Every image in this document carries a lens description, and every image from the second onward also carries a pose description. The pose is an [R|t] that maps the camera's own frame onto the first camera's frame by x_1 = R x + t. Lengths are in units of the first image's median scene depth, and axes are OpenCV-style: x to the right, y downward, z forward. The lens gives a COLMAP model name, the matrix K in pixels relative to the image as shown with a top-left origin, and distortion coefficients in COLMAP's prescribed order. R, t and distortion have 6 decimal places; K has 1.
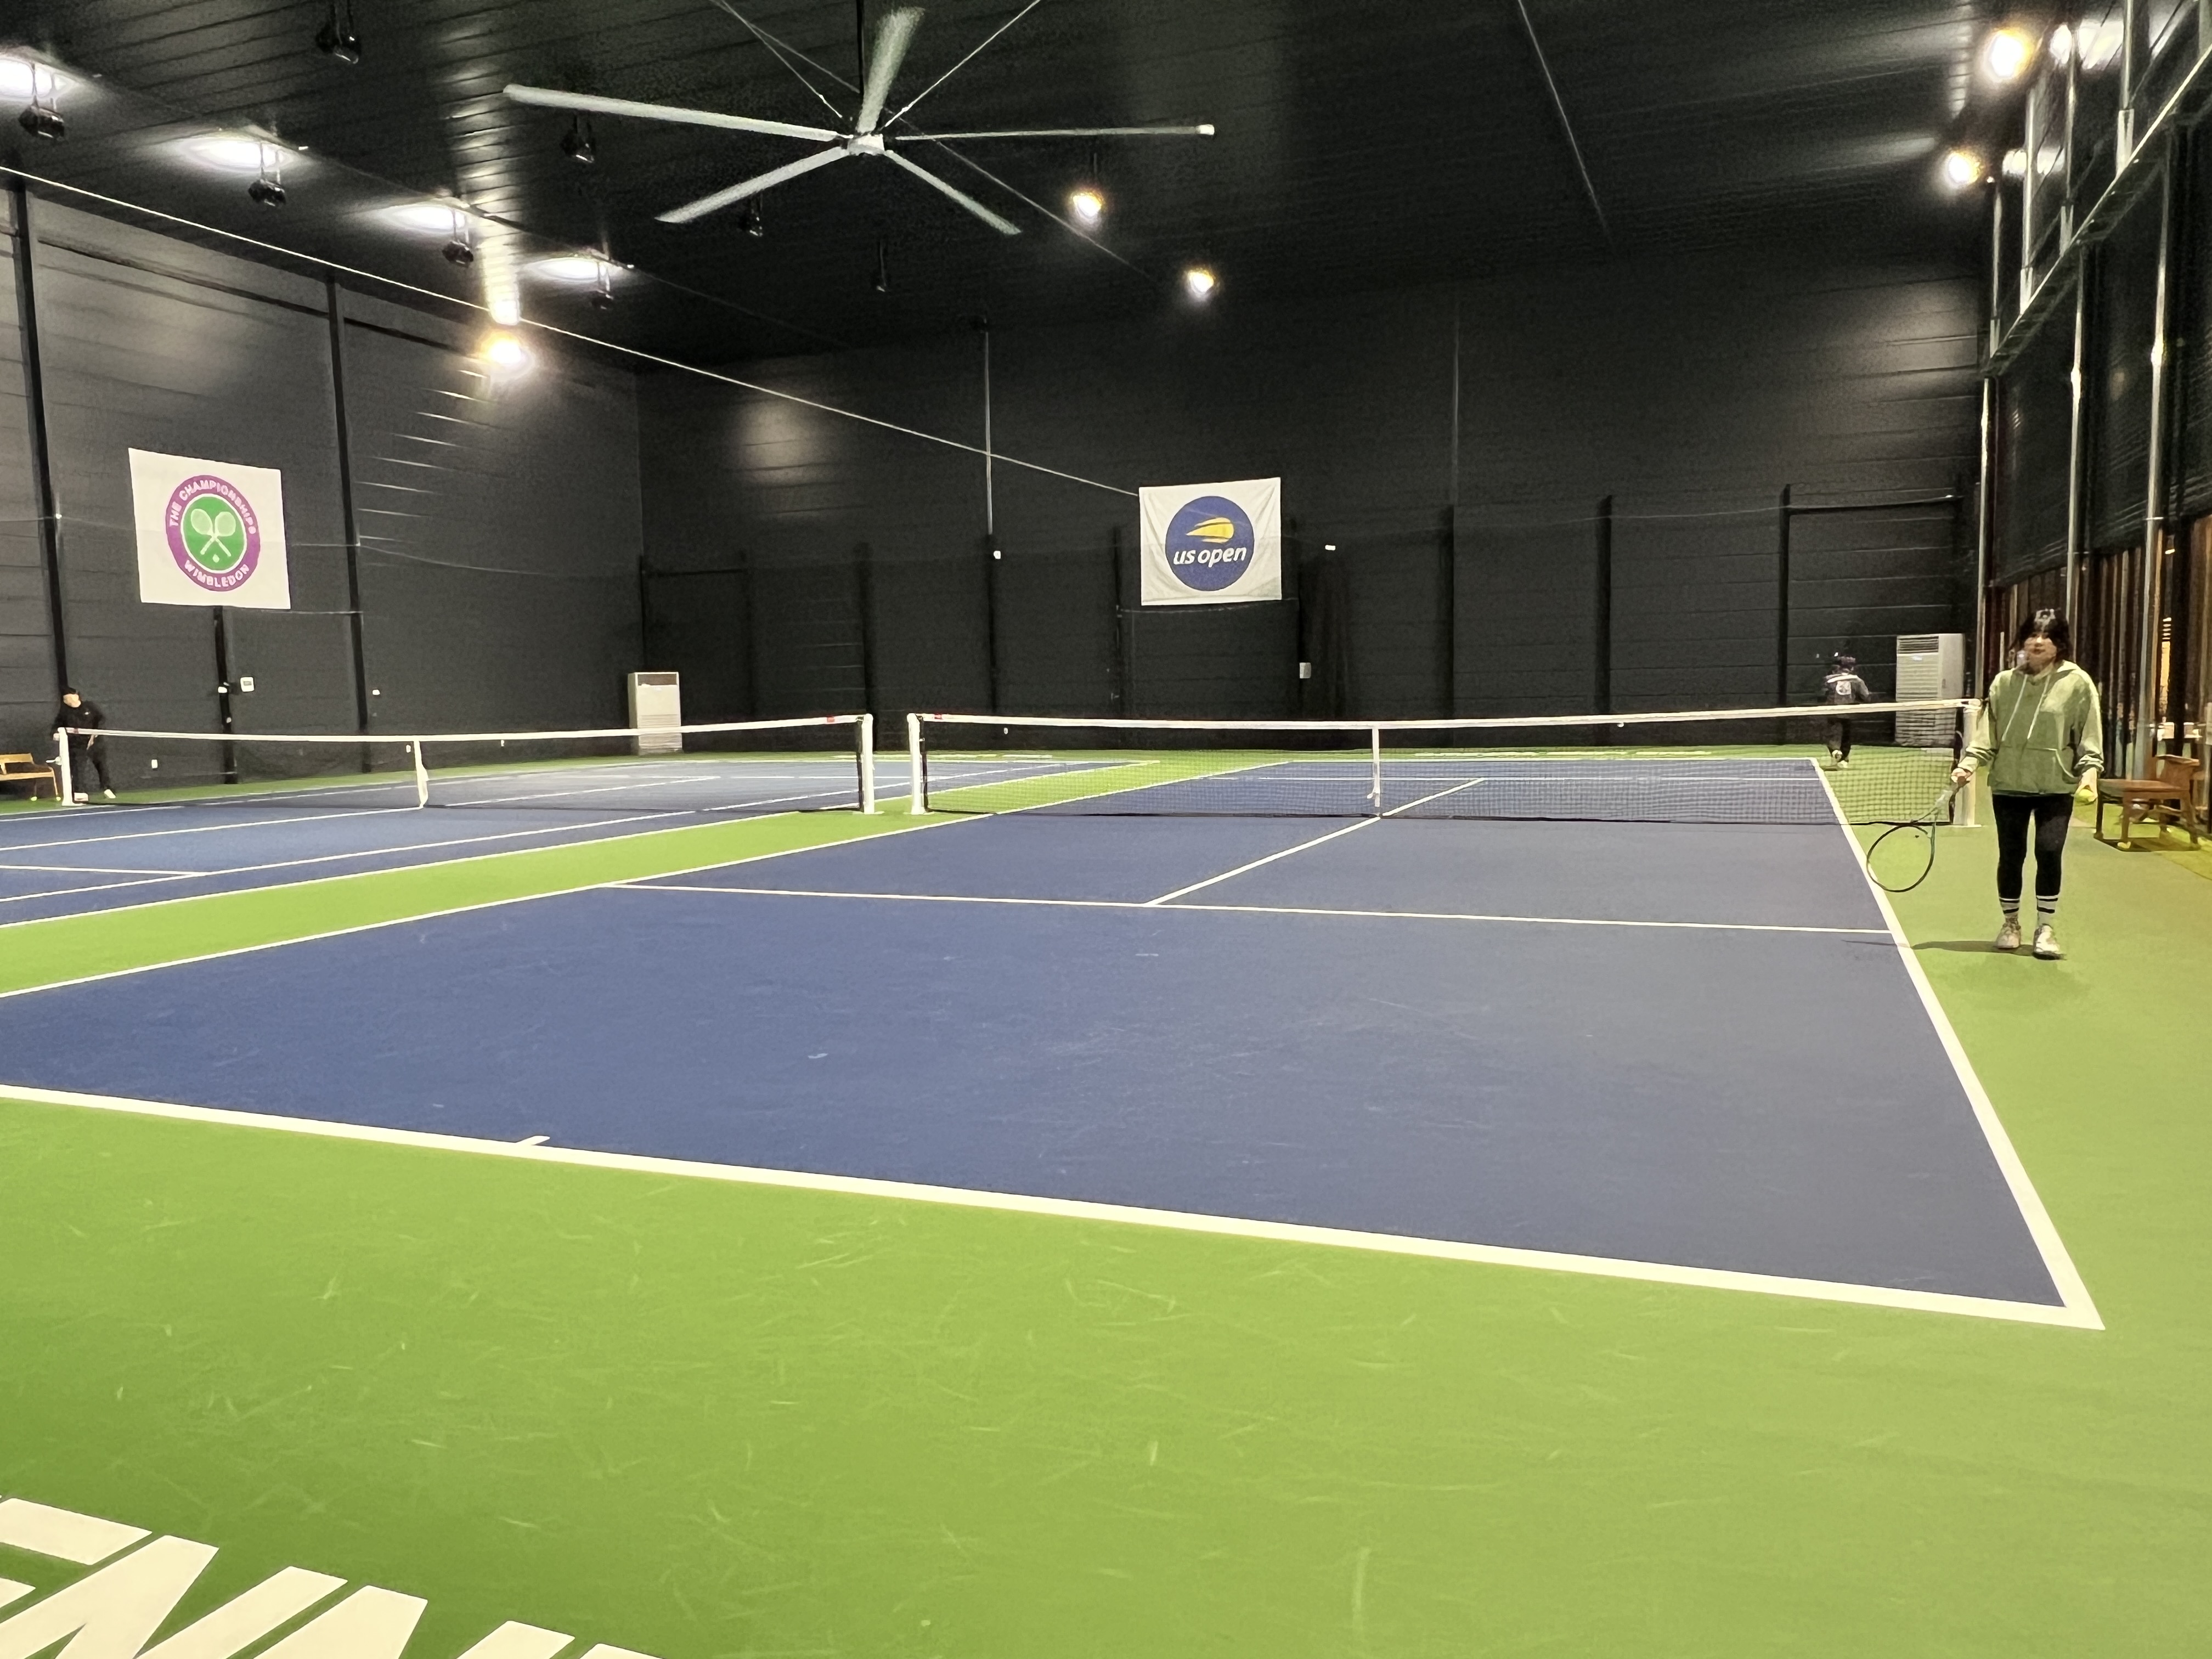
lens RADIAL K [[1653.5, 0, 1090.5], [0, 1653.5, 848.6], [0, 0, 1]] dist [0.005869, -0.009034]
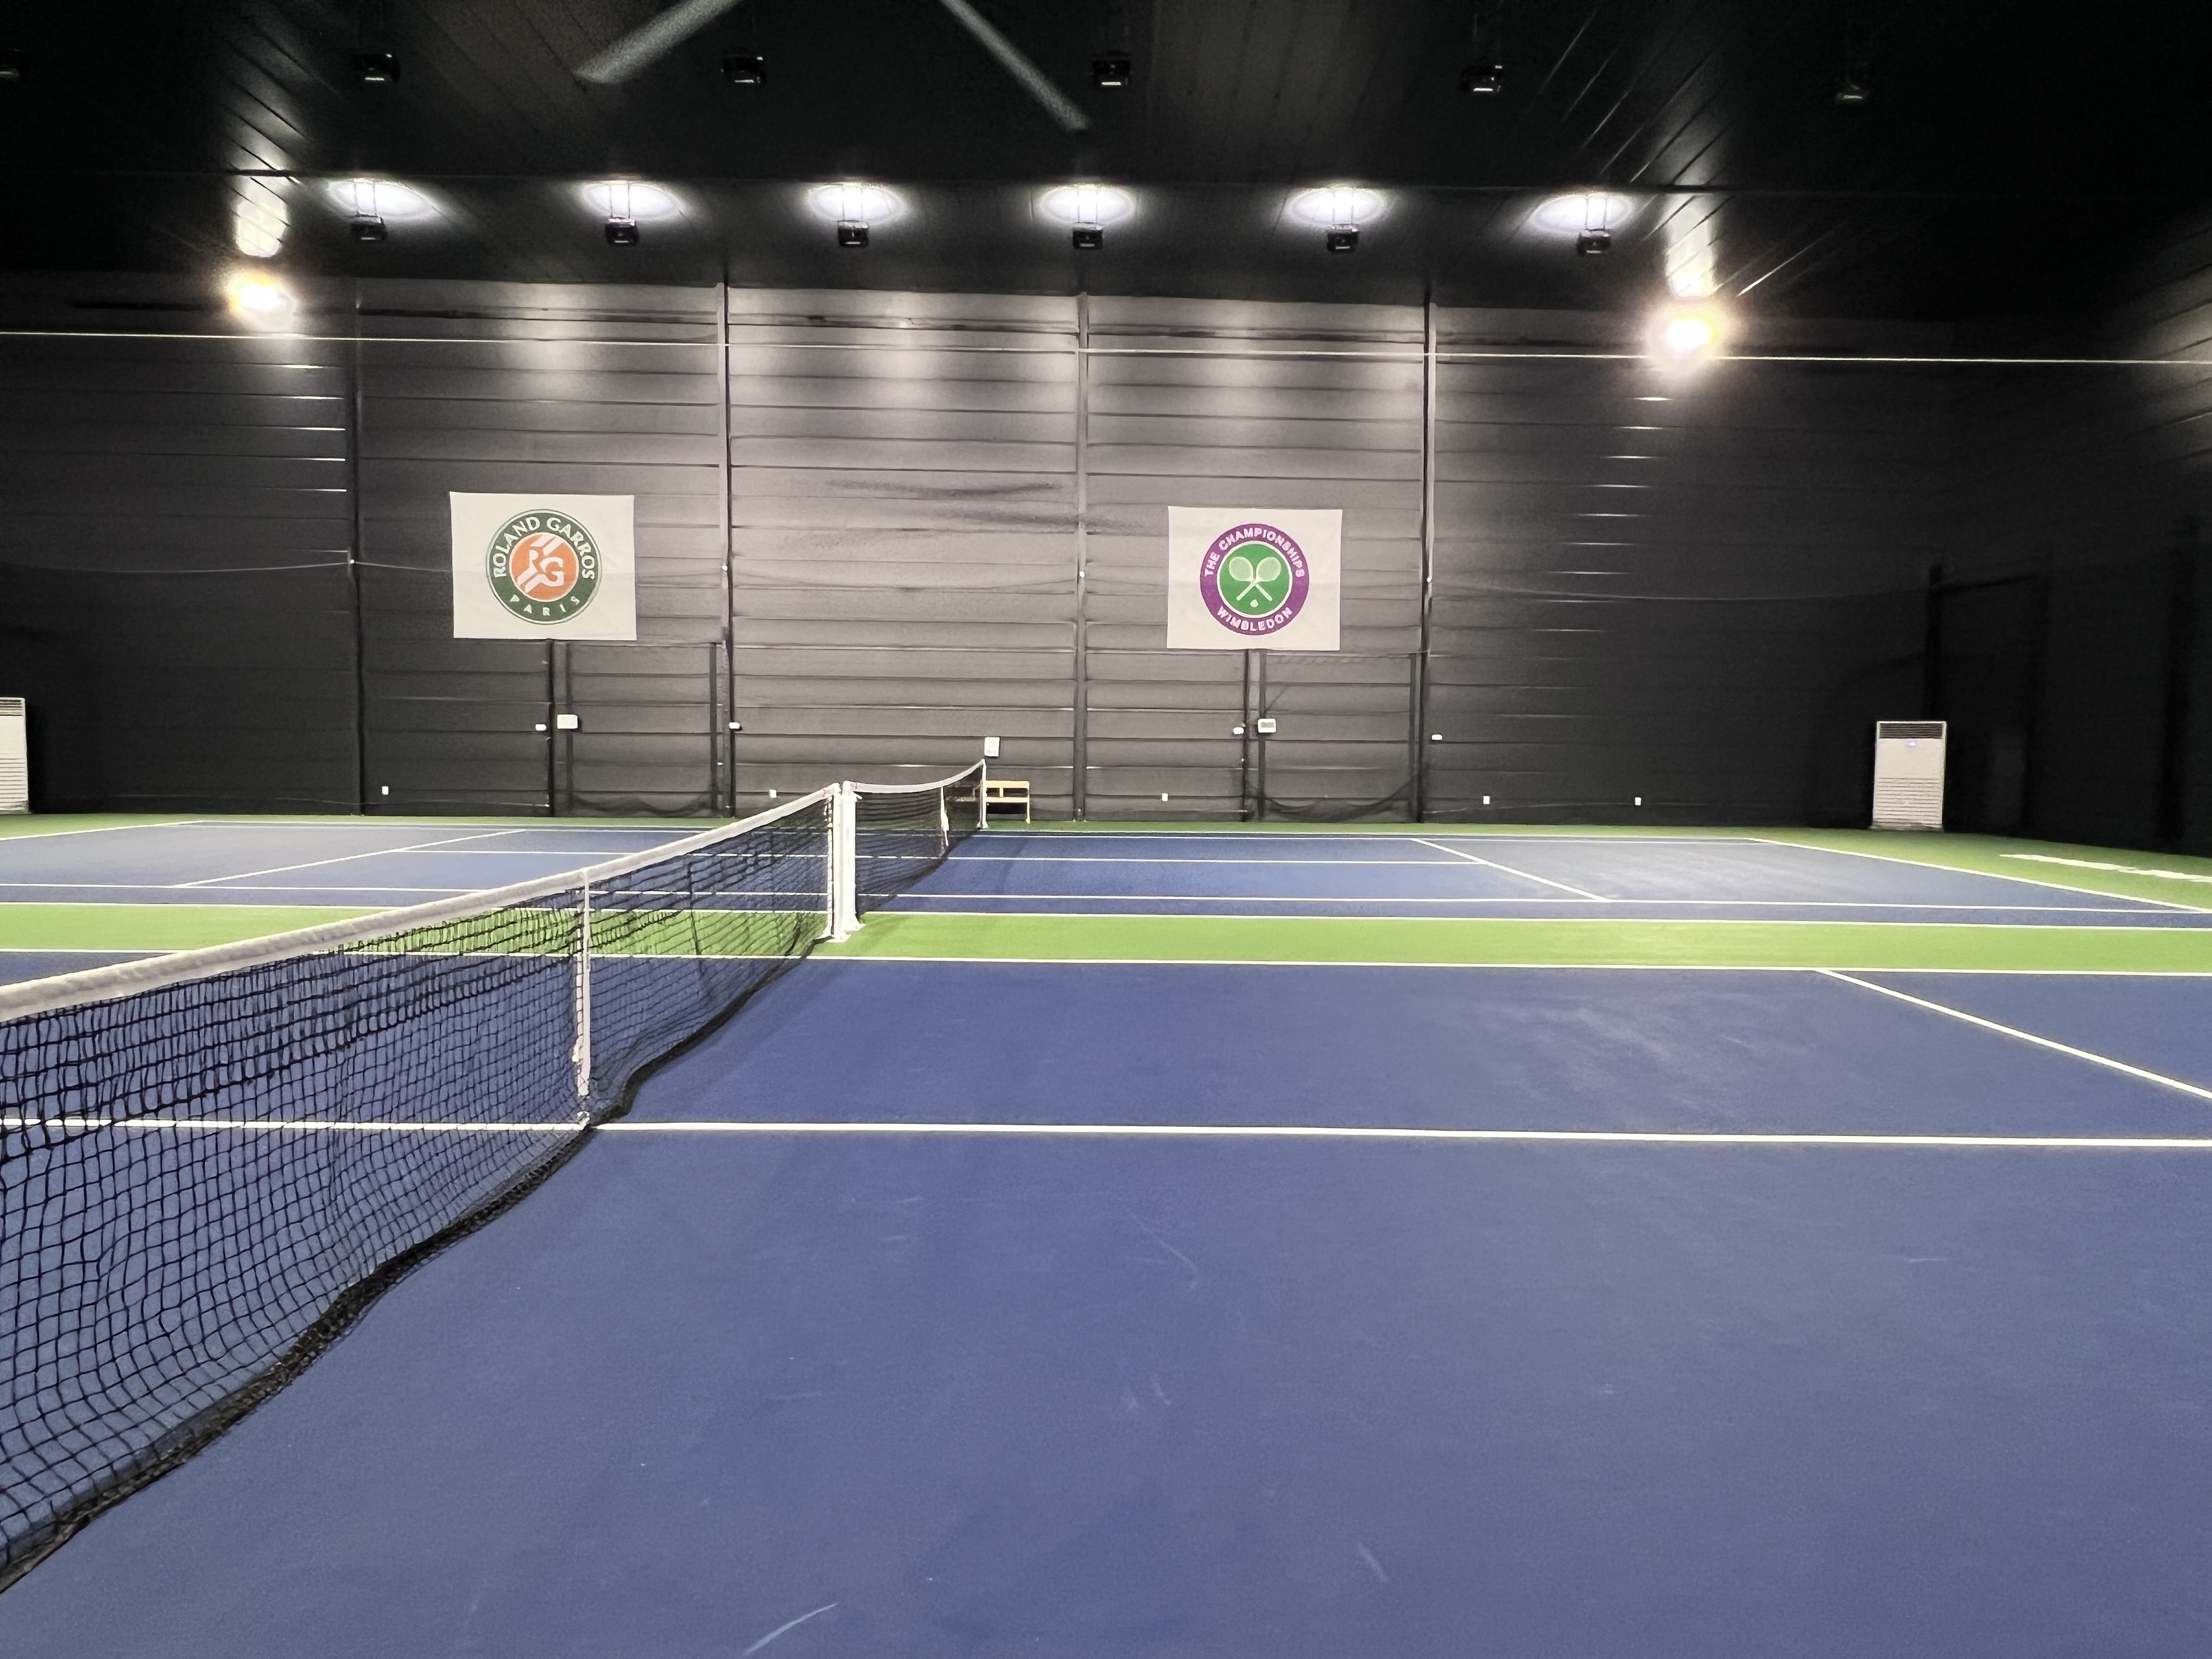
lens RADIAL K [[1492.6, 0, 1103.2], [0, 1492.6, 845.2], [0, 0, 1]] dist [0.002874, -0.006555]
pose [[0.379467, 0.090089, -0.920809, 0.299606], [-0.109752, 0.992604, 0.051884, -0.062980], [0.918673, 0.081372, 0.386548, 0.558617]]
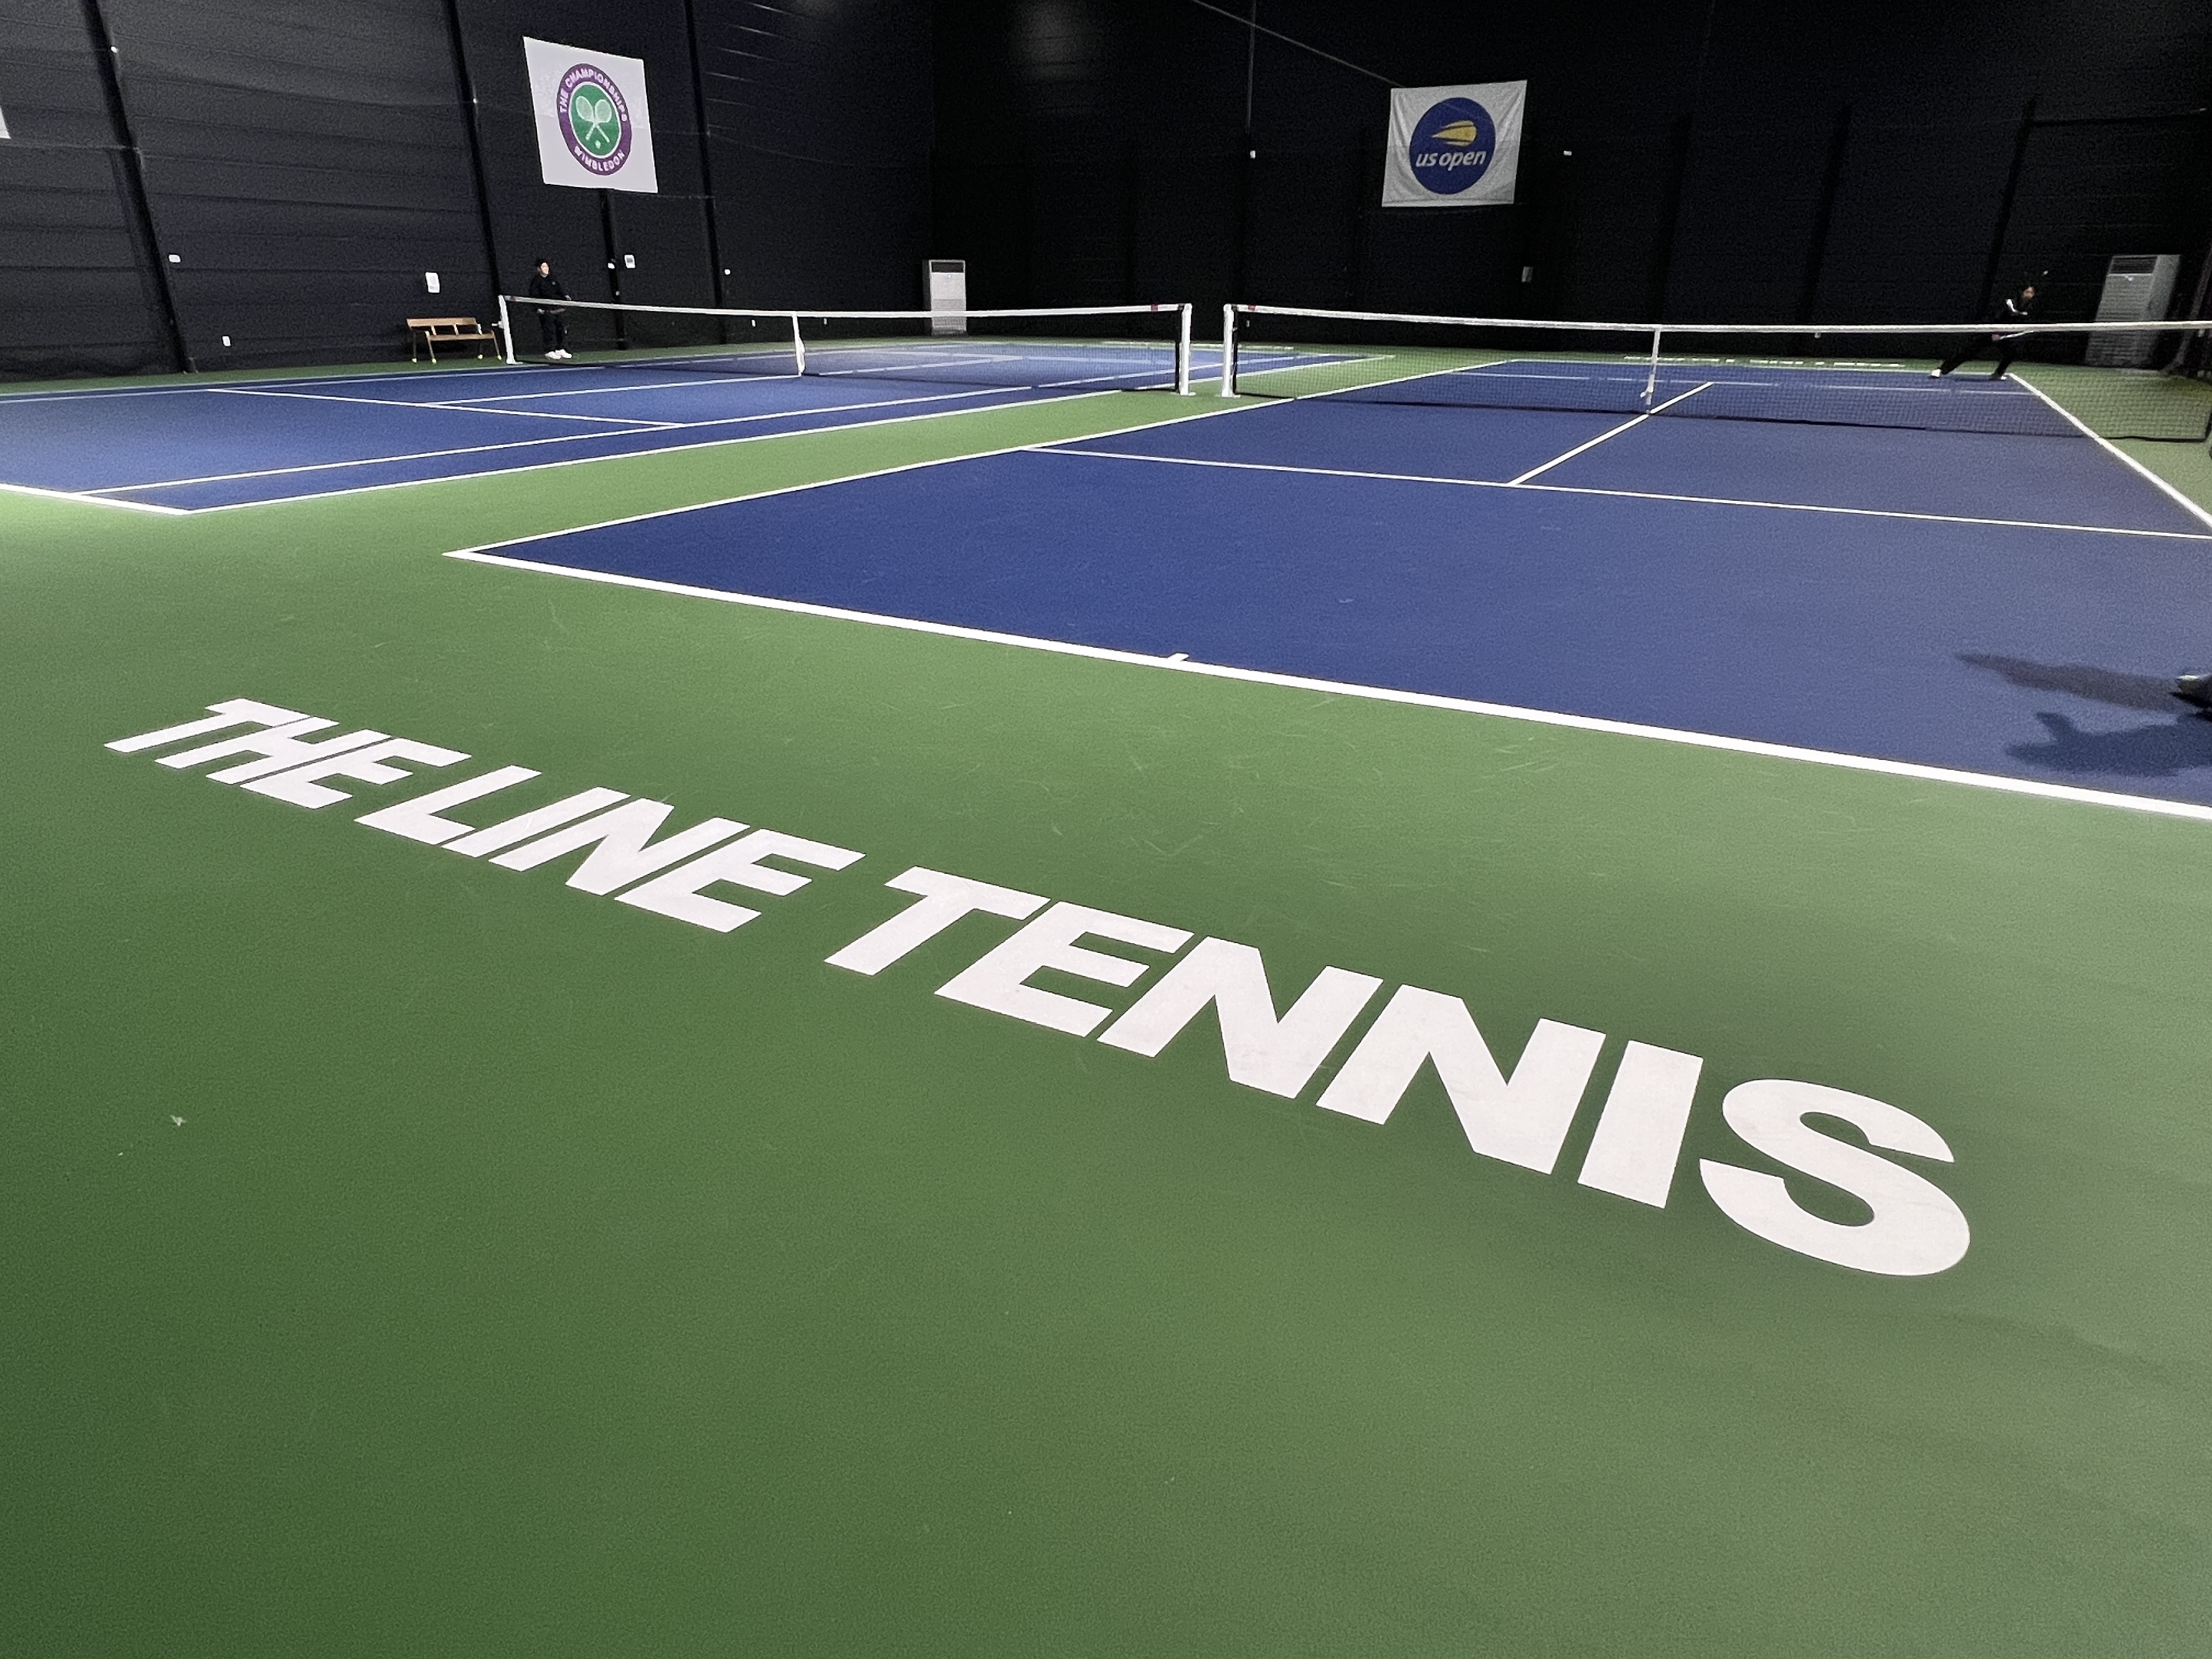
lens RADIAL K [[1336.7, 0, 1096.6], [0, 1336.7, 844.1], [0, 0, 1]] dist [-0.000471, 0.000651]
pose [[0.992862, 0.070011, -0.096558, -0.052235], [-0.038400, 0.954121, 0.296948, 0.002597], [0.112917, -0.291120, 0.949999, -0.001080]]
